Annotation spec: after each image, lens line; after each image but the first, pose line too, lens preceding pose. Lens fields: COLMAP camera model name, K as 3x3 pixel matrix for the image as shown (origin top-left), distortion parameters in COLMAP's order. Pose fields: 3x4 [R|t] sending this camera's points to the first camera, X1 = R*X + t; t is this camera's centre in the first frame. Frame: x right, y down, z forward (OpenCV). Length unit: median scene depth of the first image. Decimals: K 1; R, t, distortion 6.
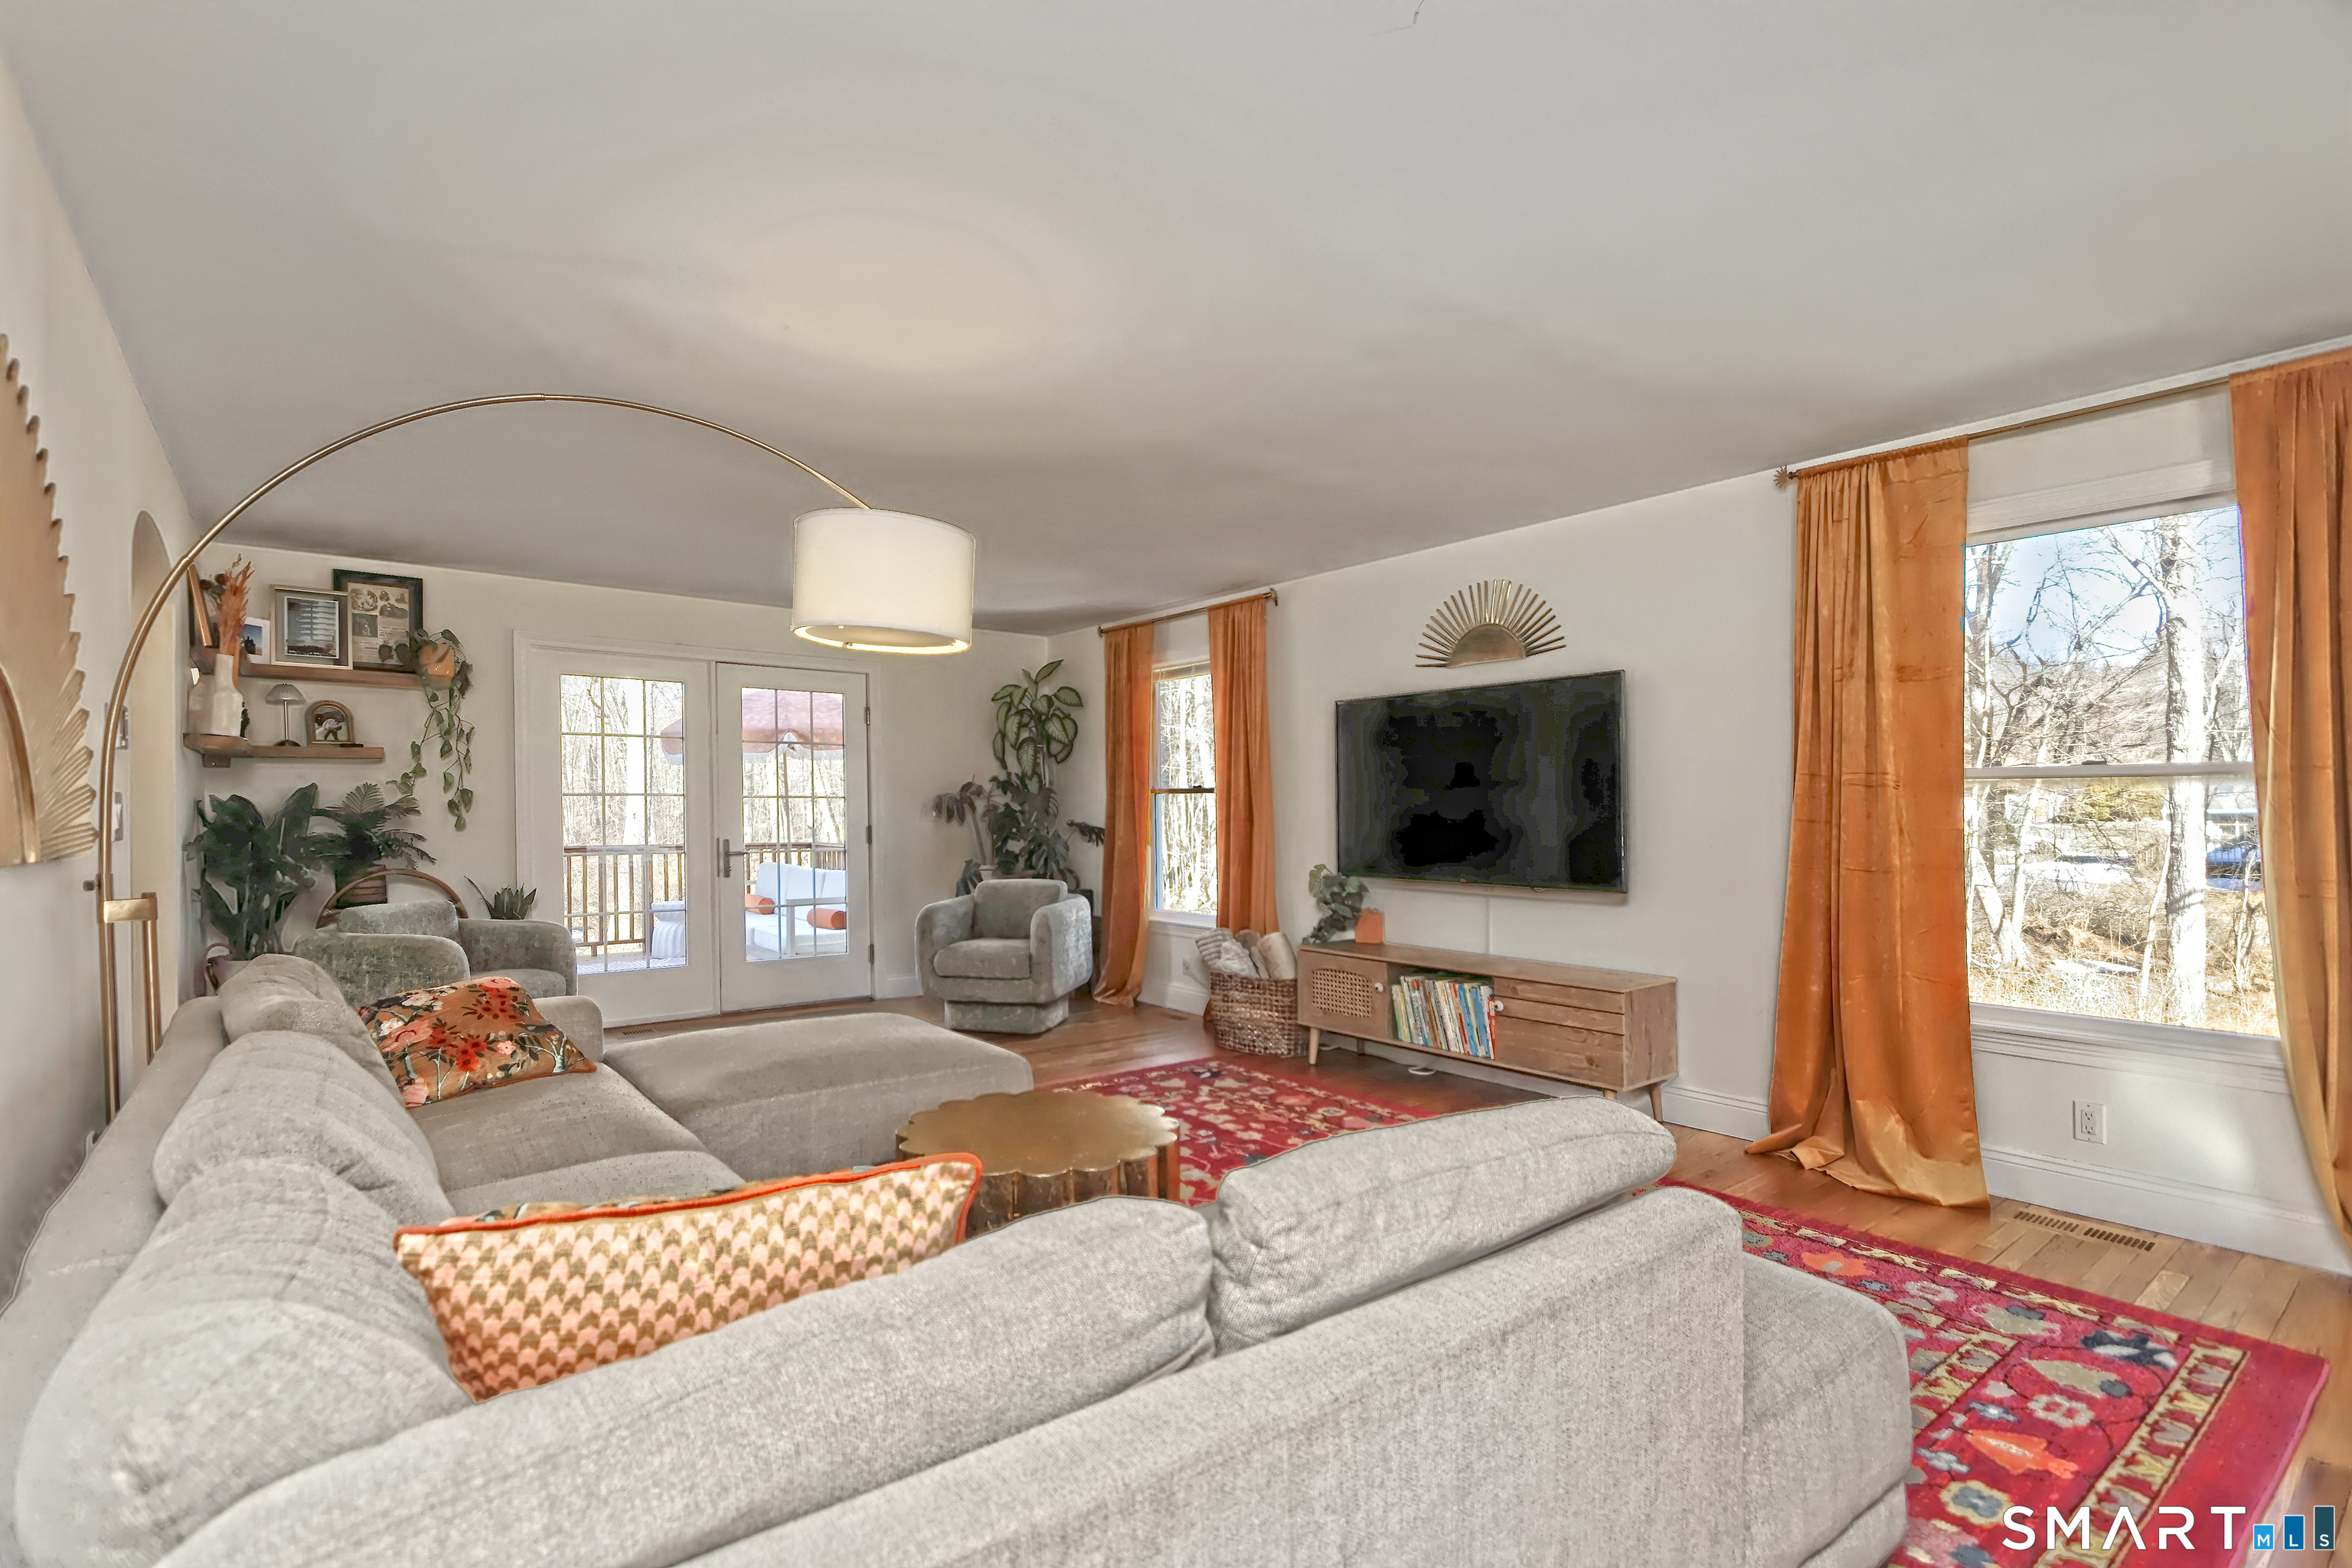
lens RADIAL K [[1146.6, 0, 1159.0], [0, 1146.6, 804.2], [0, 0, 1]] dist [-0.012934, -0.001288]
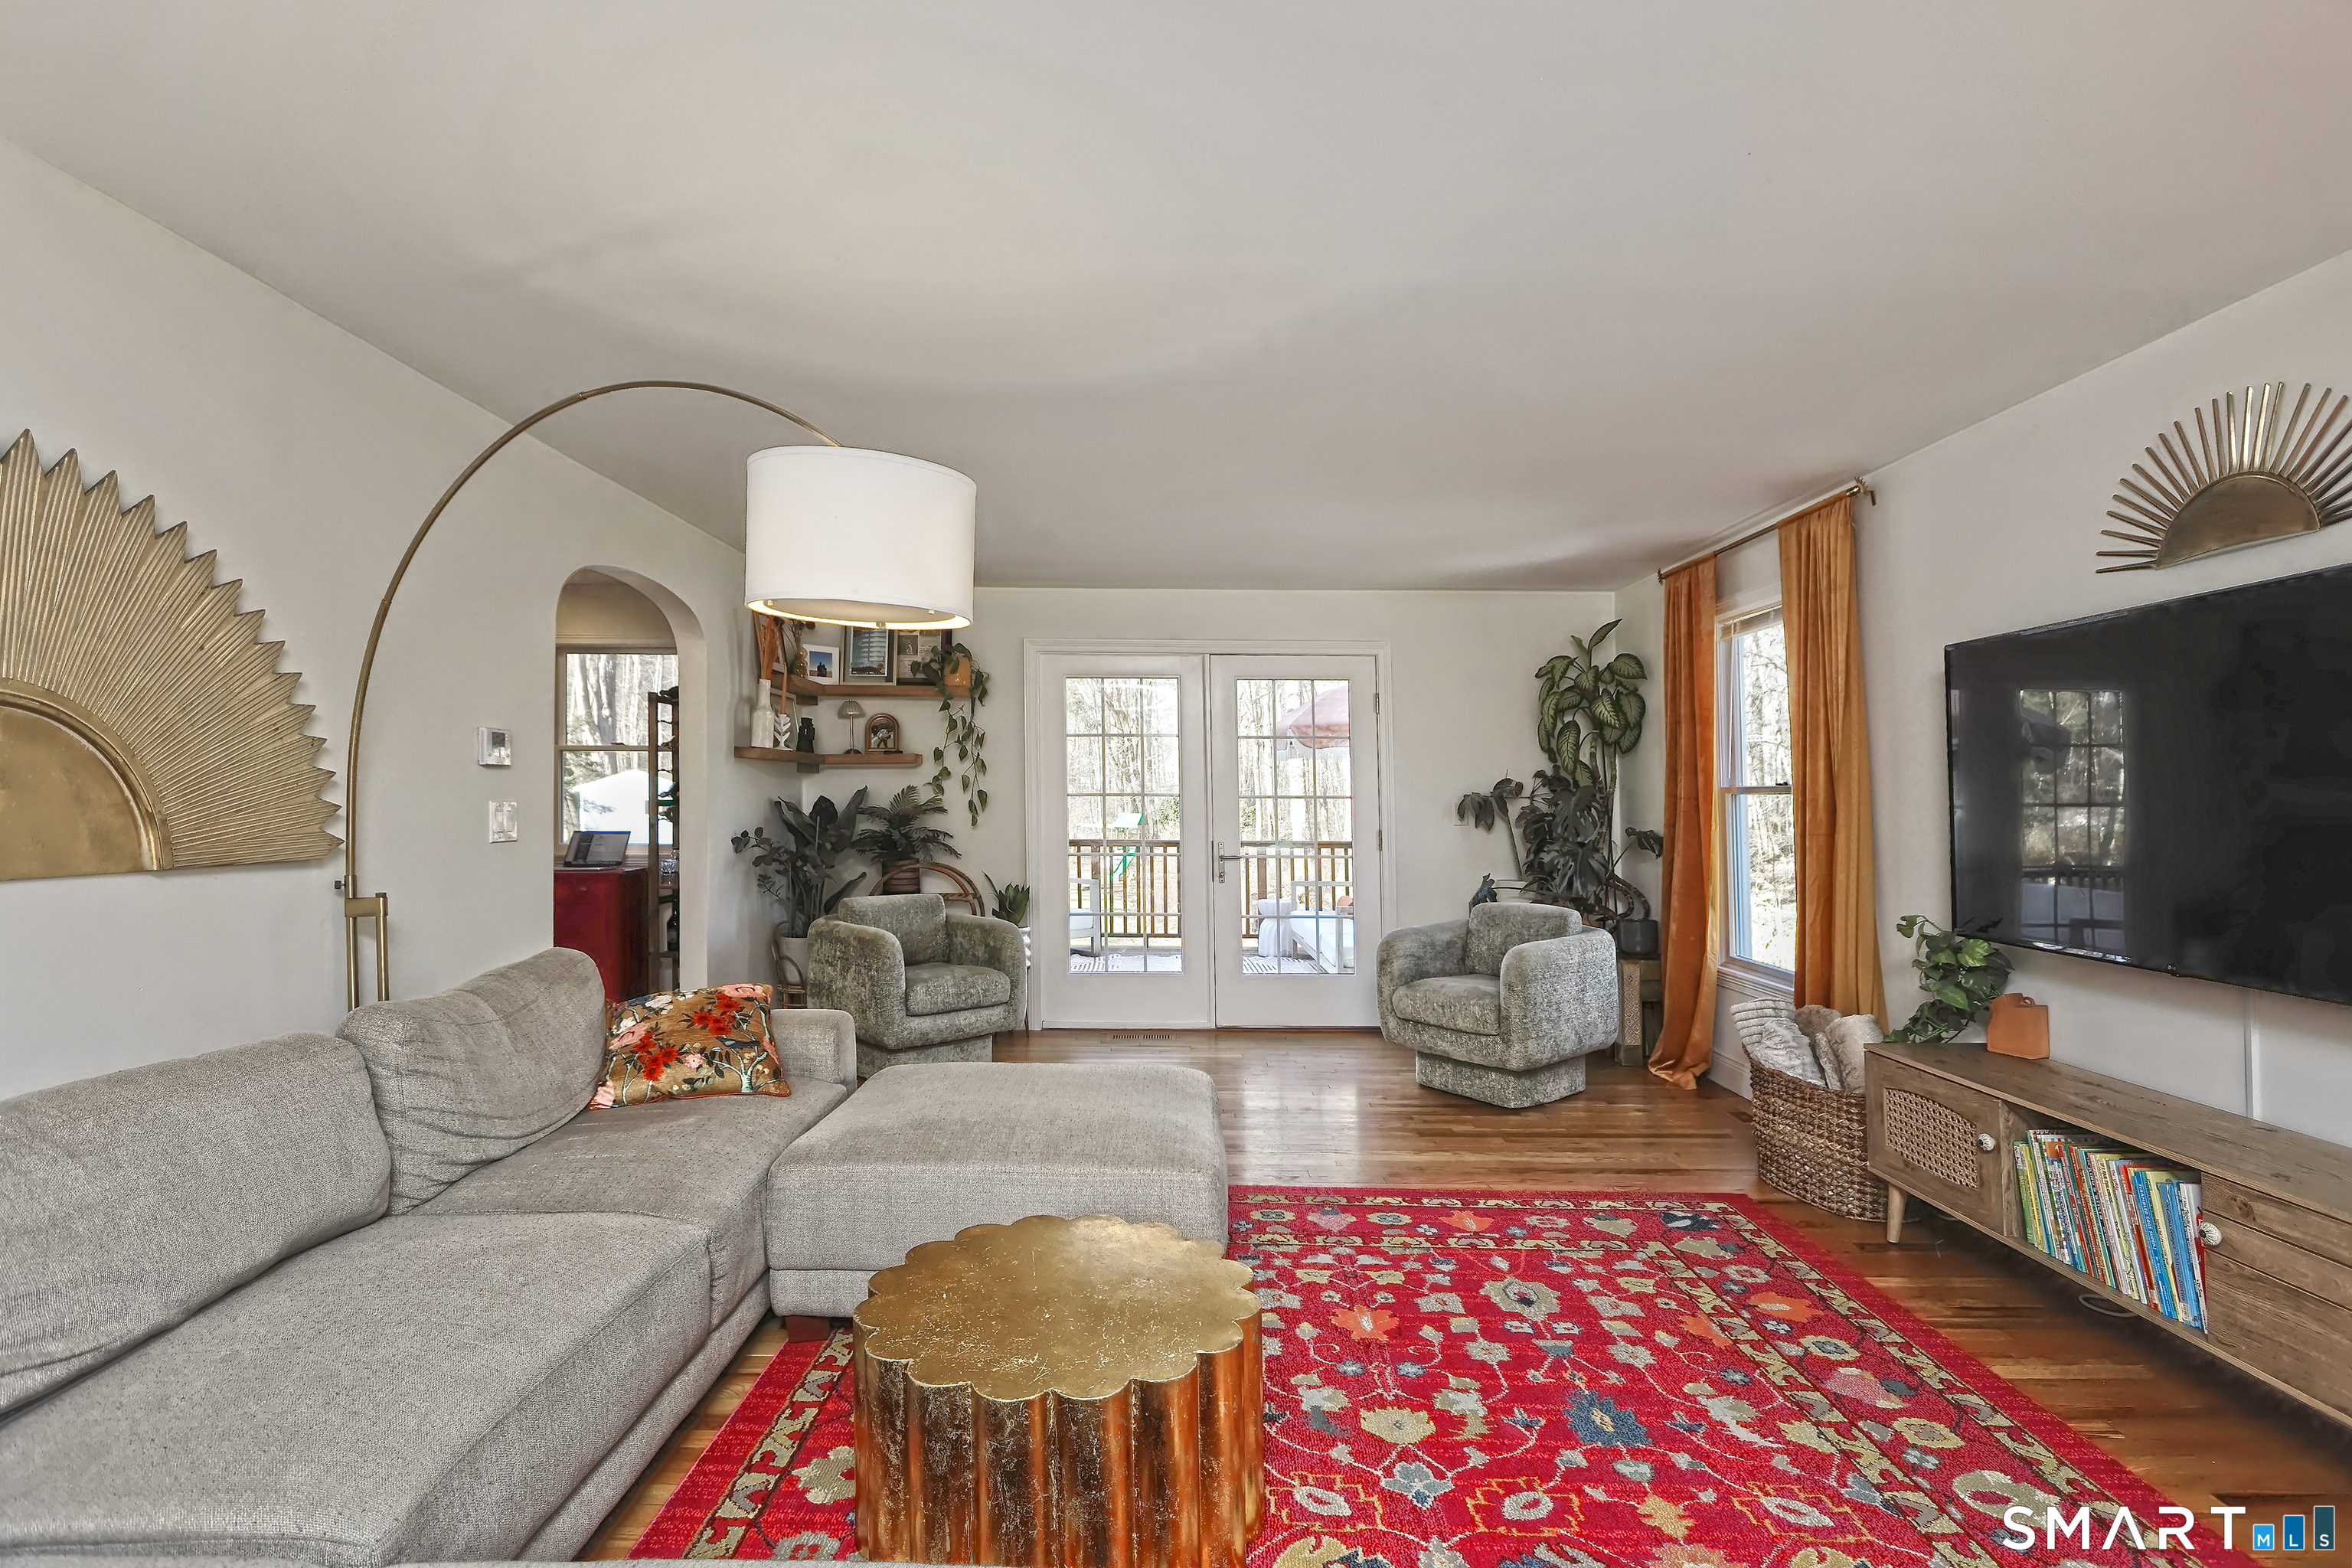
lens RADIAL K [[1146.6, 0, 1169.3], [0, 1146.6, 772.2], [0, 0, 1]] dist [-0.012934, -0.001288]
pose [[0.775848, -0.009149, -0.630853, 0.217851], [-0.002034, 0.999853, -0.017002, -0.012355], [0.630916, 0.014474, 0.775716, 0.280719]]
